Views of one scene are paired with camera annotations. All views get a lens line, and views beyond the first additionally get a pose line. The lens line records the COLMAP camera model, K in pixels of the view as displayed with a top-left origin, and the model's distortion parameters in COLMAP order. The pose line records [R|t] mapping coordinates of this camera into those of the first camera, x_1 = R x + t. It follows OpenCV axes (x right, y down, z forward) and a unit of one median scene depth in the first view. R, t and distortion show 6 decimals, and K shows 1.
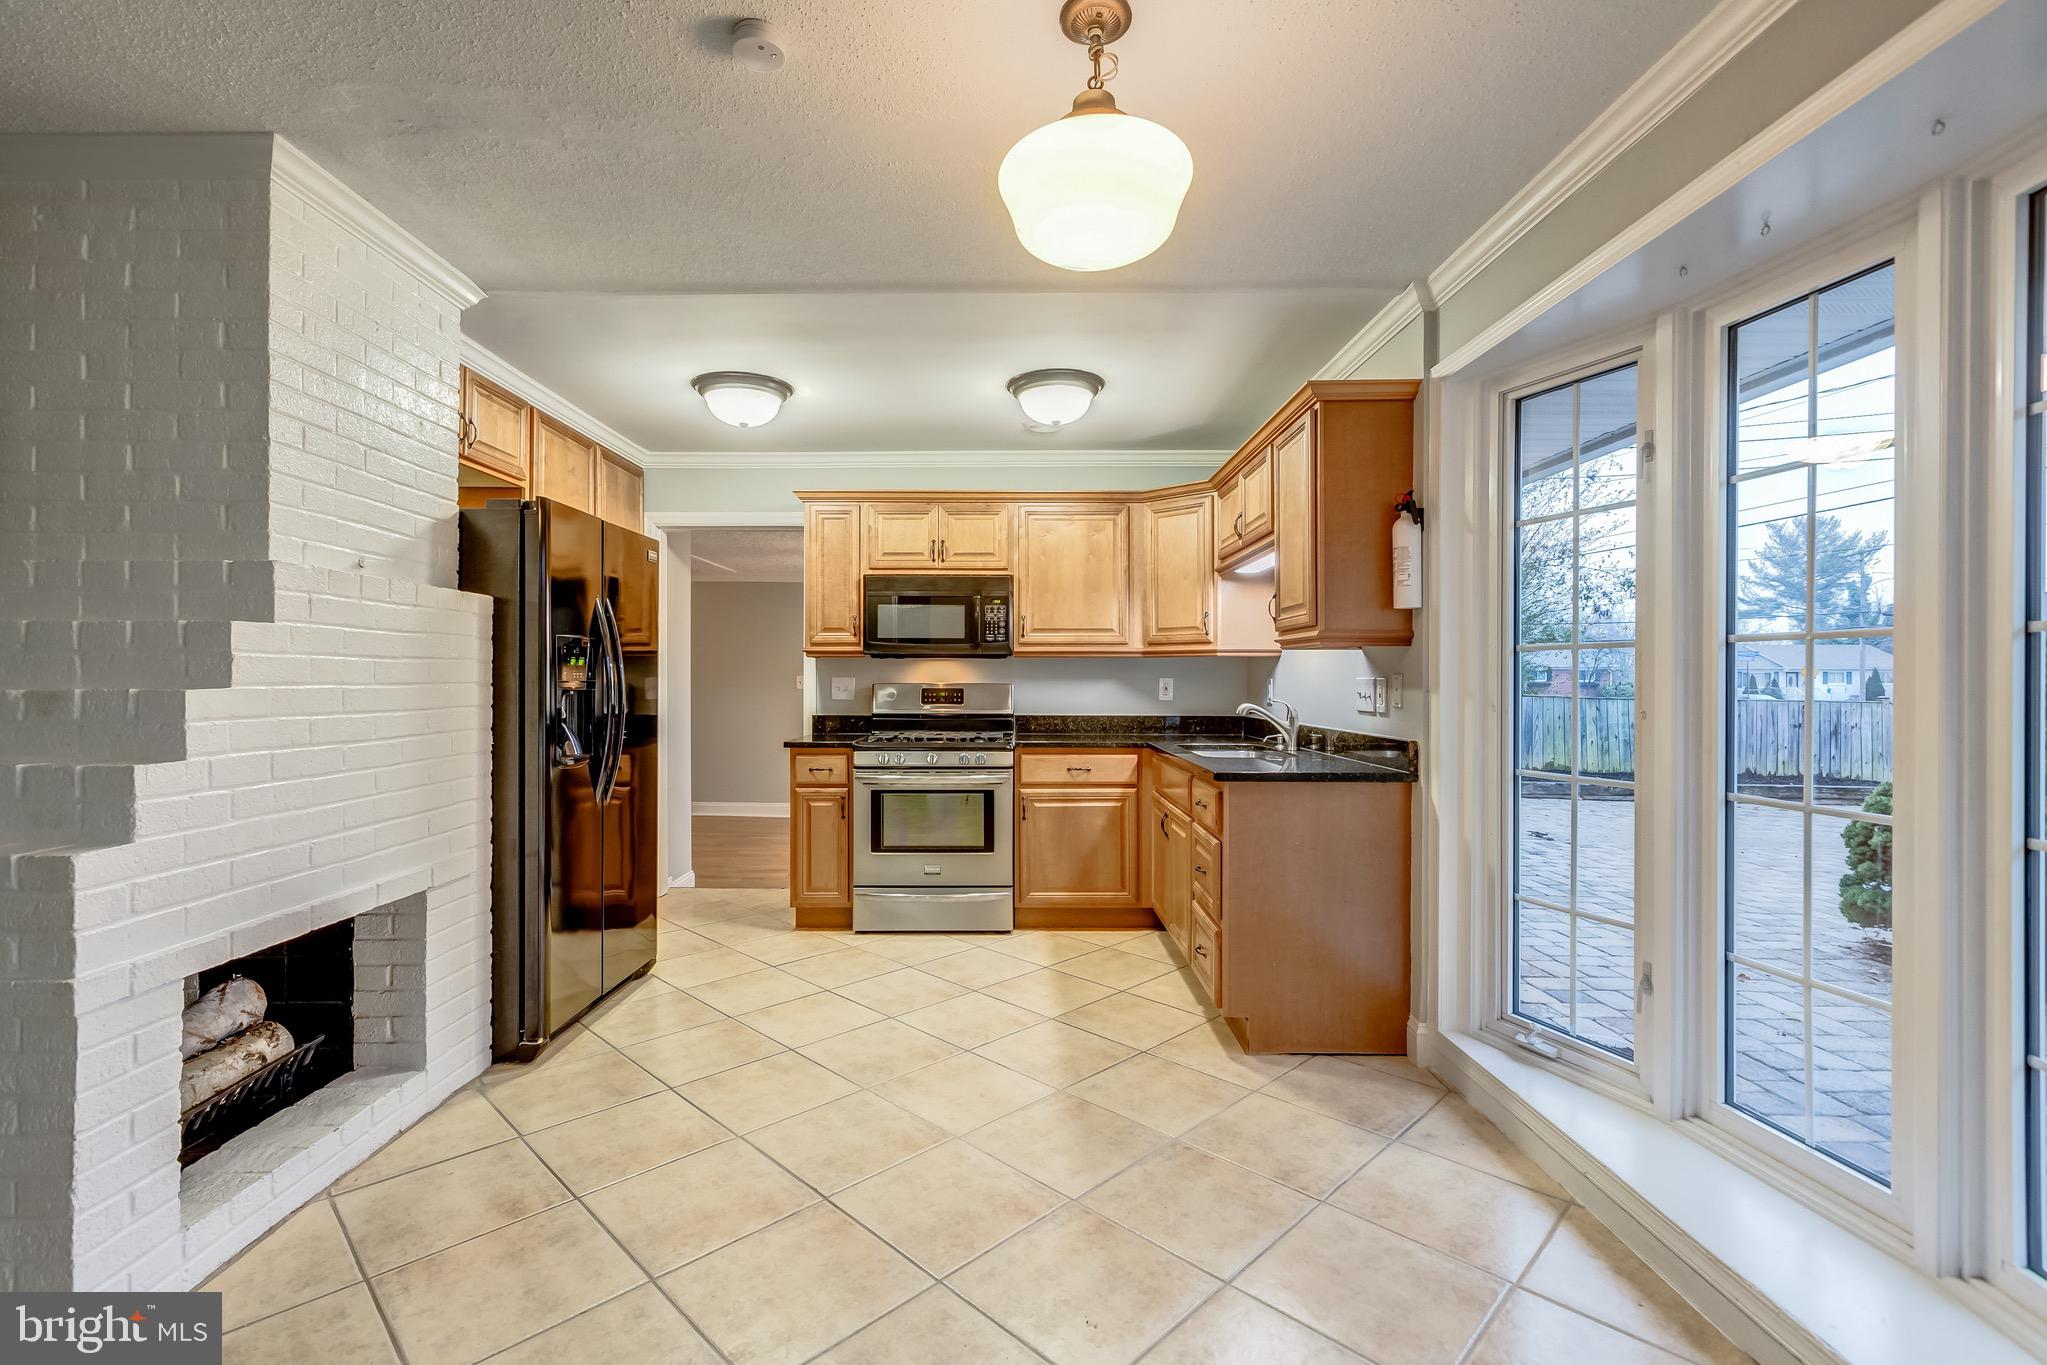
lens RADIAL K [[916.7, 0, 1017.3], [0, 916.7, 679.5], [0, 0, 1]] dist [0.000397, 0.000534]
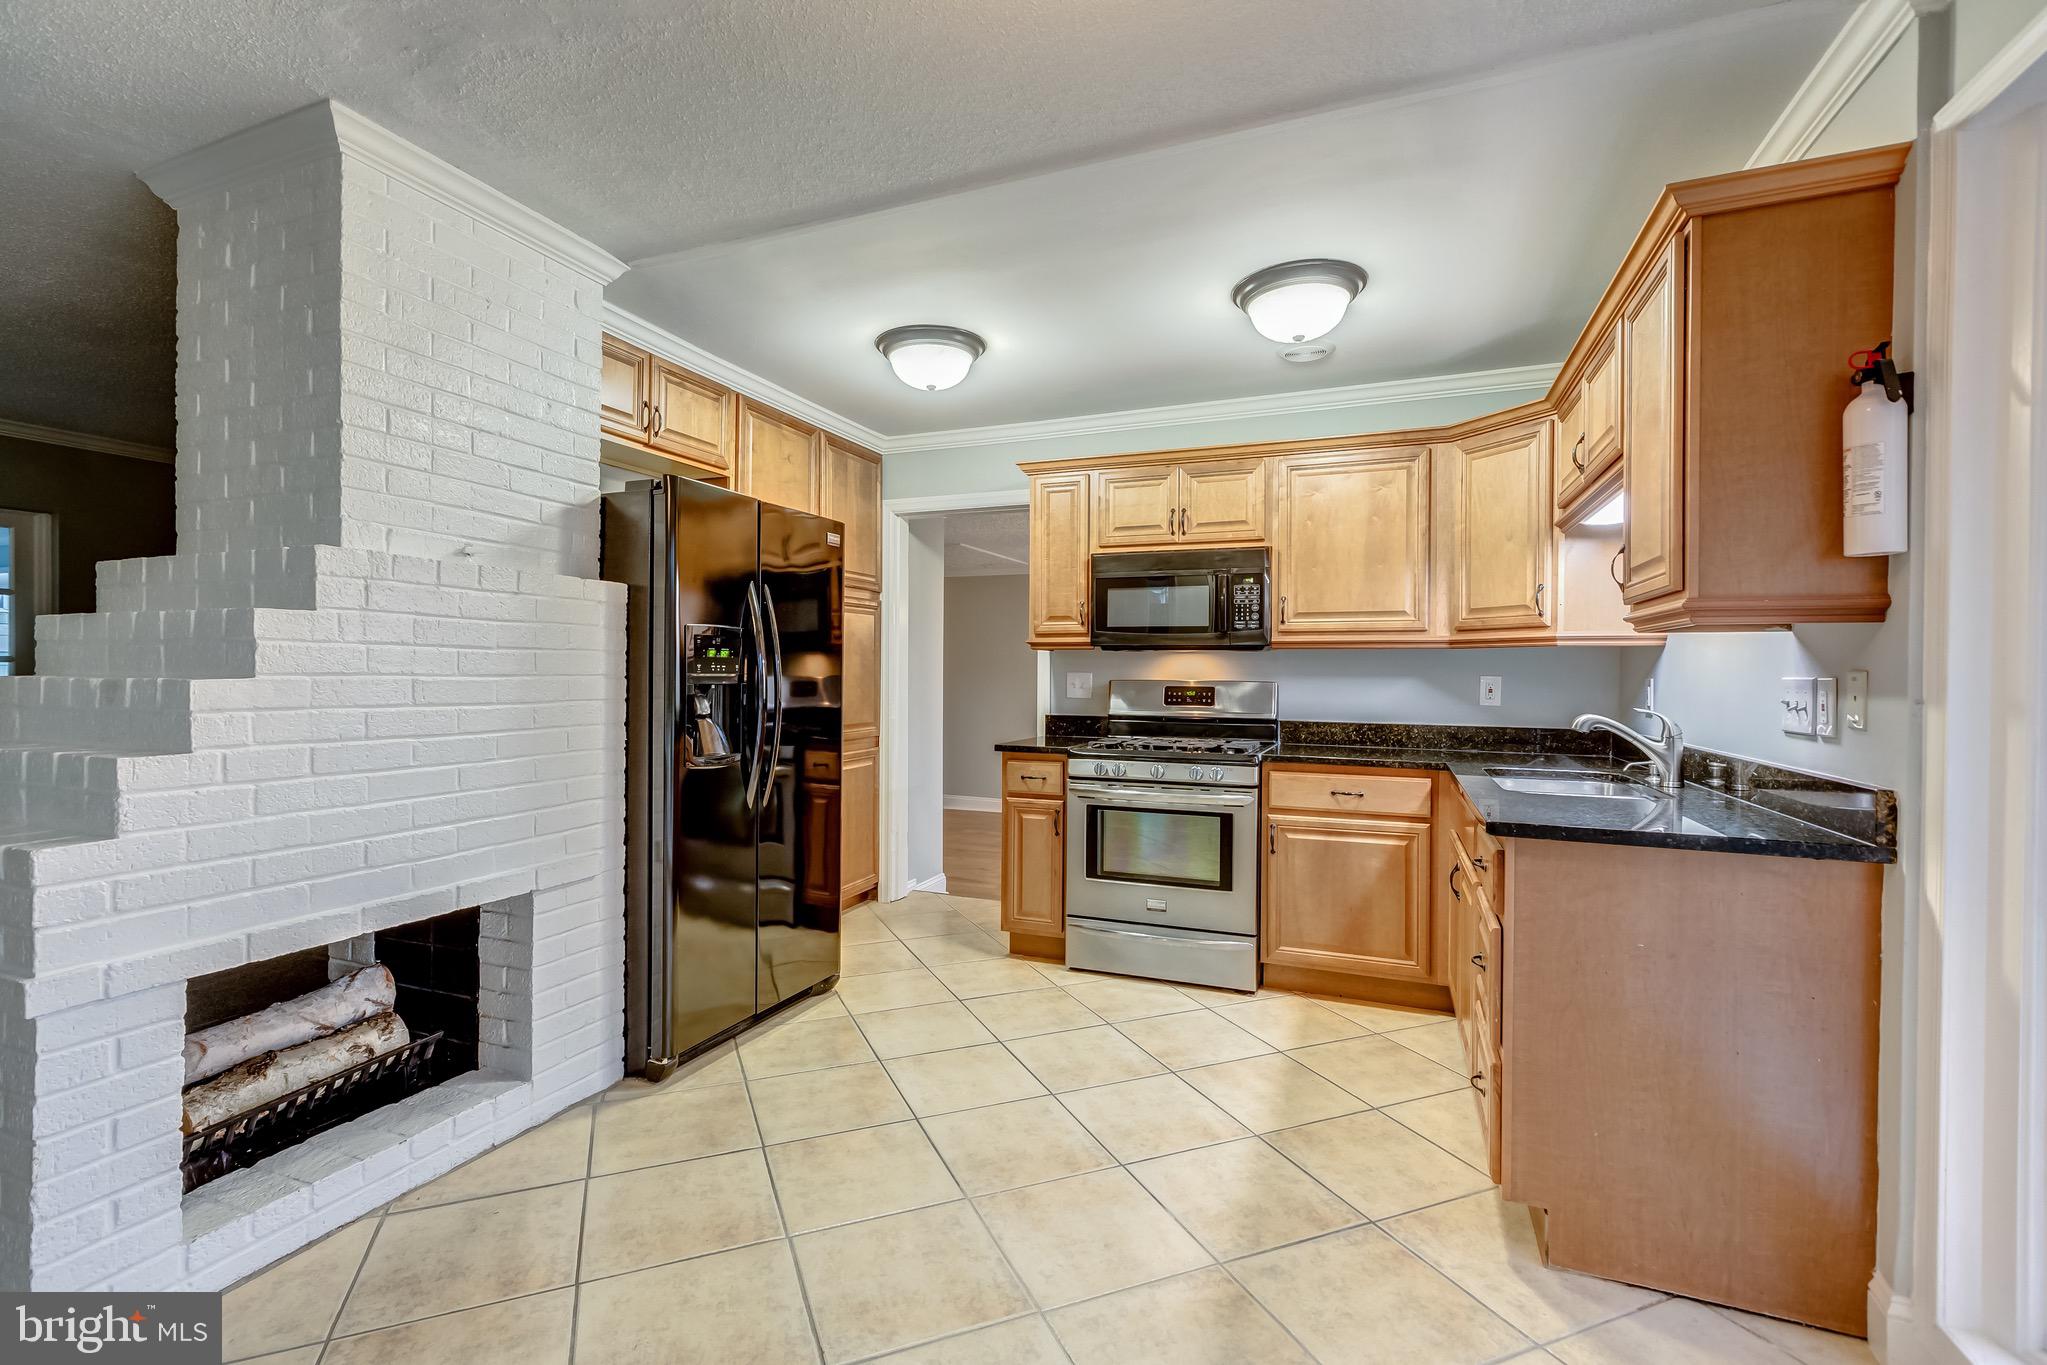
lens RADIAL K [[914.6, 0, 1010.6], [0, 914.6, 679.7], [0, 0, 1]] dist [0.000297, 0.000388]
pose [[0.922158, 0.008544, -0.386719, 0.115937], [-0.007025, 0.999961, 0.005342, 0.000063], [0.386750, -0.002210, 0.922182, 0.207853]]
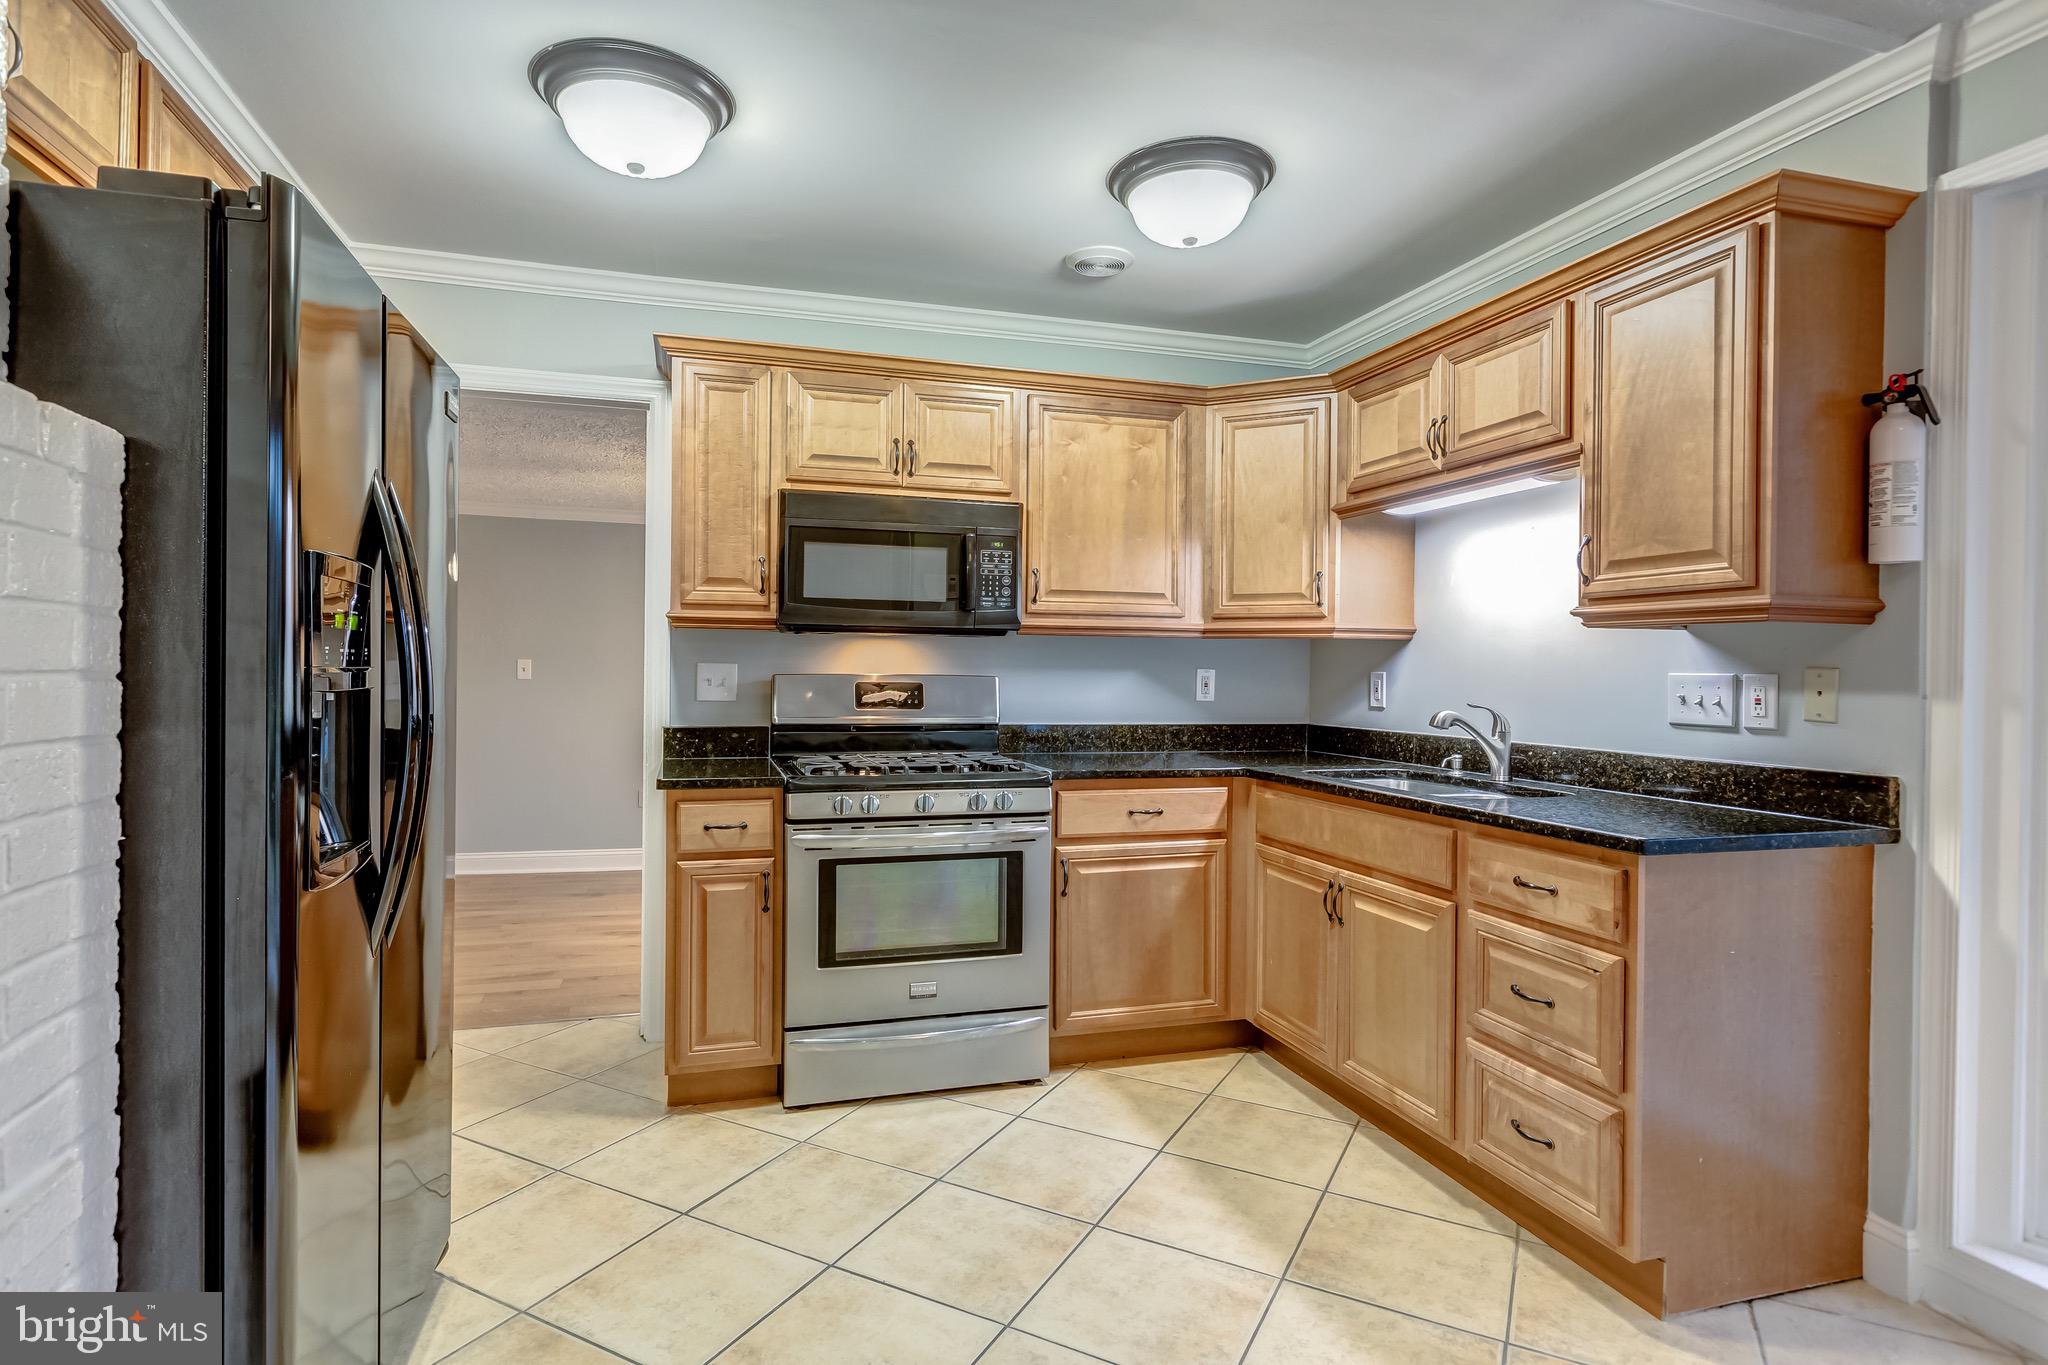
lens RADIAL K [[1057.3, 0, 1013.5], [0, 1057.3, 675.7], [0, 0, 1]] dist [0.000335, -0.000515]
pose [[0.958405, 0.006525, 0.285337, -0.260049], [-0.008704, 0.999942, 0.006369, -0.000568], [-0.285279, -0.008588, 0.958406, 0.367038]]
